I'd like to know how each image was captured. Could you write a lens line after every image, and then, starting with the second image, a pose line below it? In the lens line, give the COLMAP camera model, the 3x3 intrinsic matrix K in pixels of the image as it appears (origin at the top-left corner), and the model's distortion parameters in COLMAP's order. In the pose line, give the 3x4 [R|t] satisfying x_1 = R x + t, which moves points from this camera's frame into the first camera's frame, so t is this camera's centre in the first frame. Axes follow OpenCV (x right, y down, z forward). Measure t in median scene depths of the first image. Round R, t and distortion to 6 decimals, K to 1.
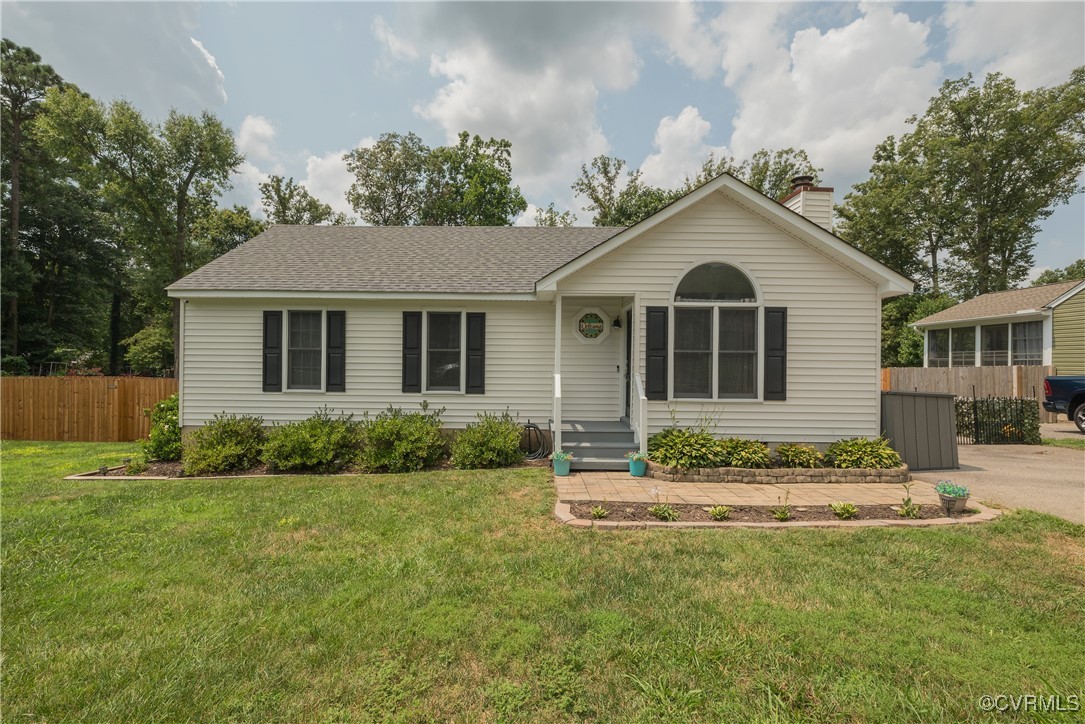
lens RADIAL K [[478.9, 0, 525.3], [0, 478.9, 364.7], [0, 0, 1]] dist [0.000363, -0.000062]
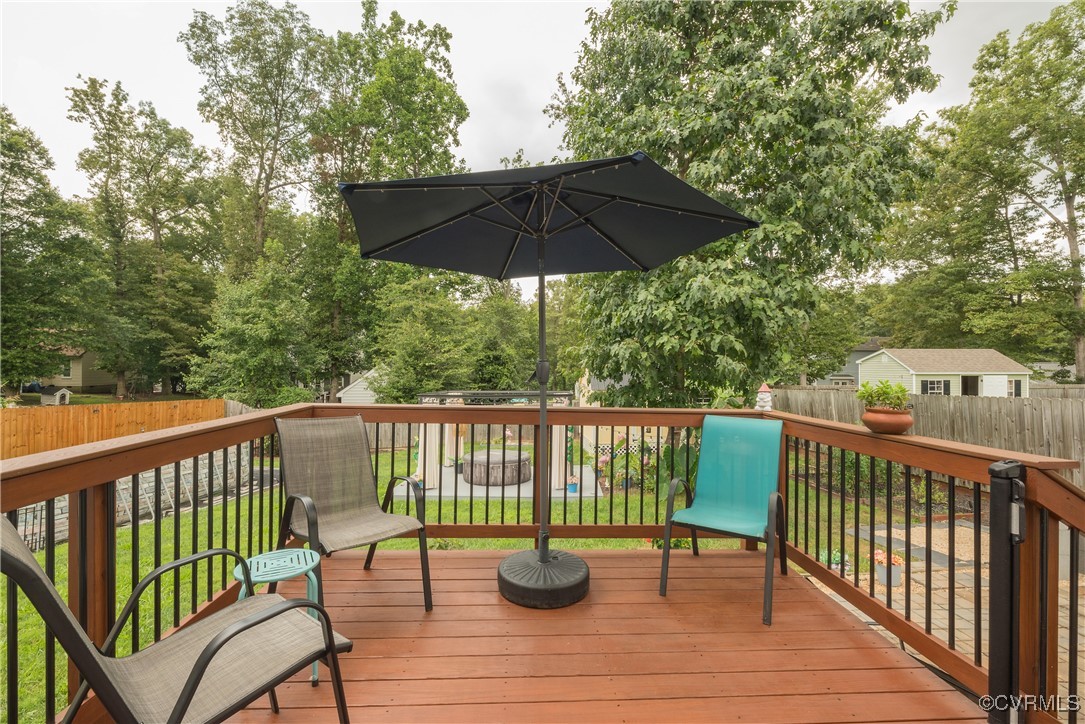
lens RADIAL K [[482.1, 0, 542.0], [0, 482.1, 362.3], [0, 0, 1]] dist [0.001363, -0.000380]
pose [[0.998099, -0.000550, 0.061632, 0.298904], [0.000653, 0.999998, -0.001655, -0.016632], [-0.061631, 0.001692, 0.998098, 1.748413]]
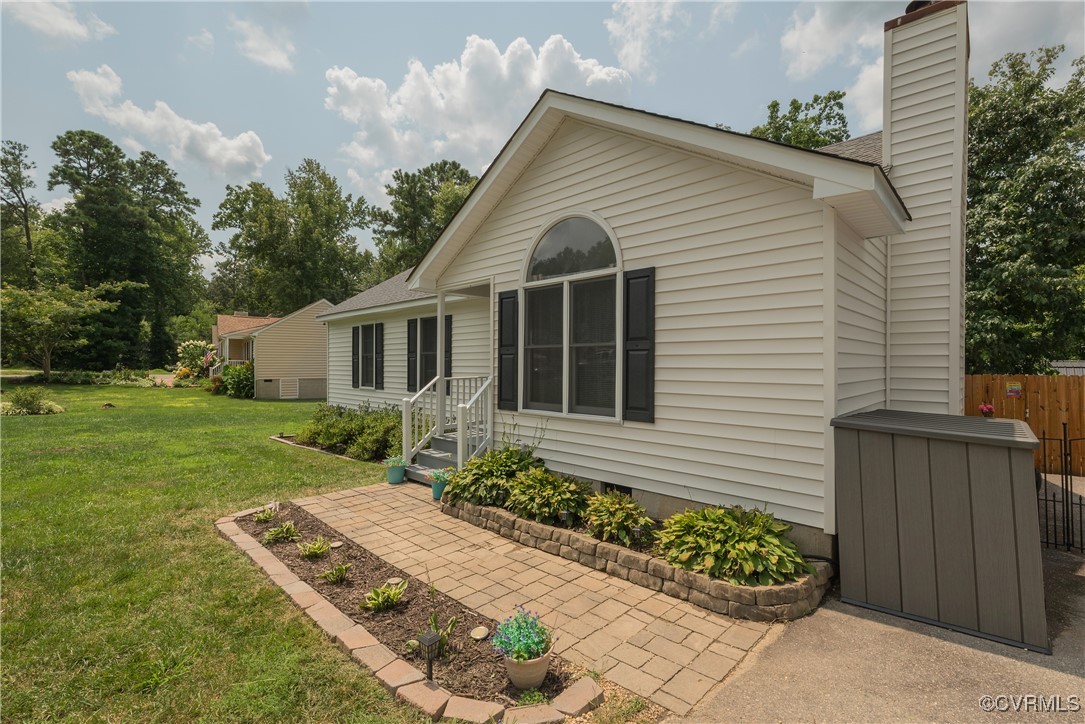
lens RADIAL K [[468.9, 0, 540.6], [0, 468.9, 362.0], [0, 0, 1]] dist [-0.001004, 0.000280]
pose [[0.727731, -0.012104, -0.685756, 0.726823], [0.004301, 0.999905, -0.013085, 0.004699], [0.685849, 0.006573, 0.727714, 0.410555]]
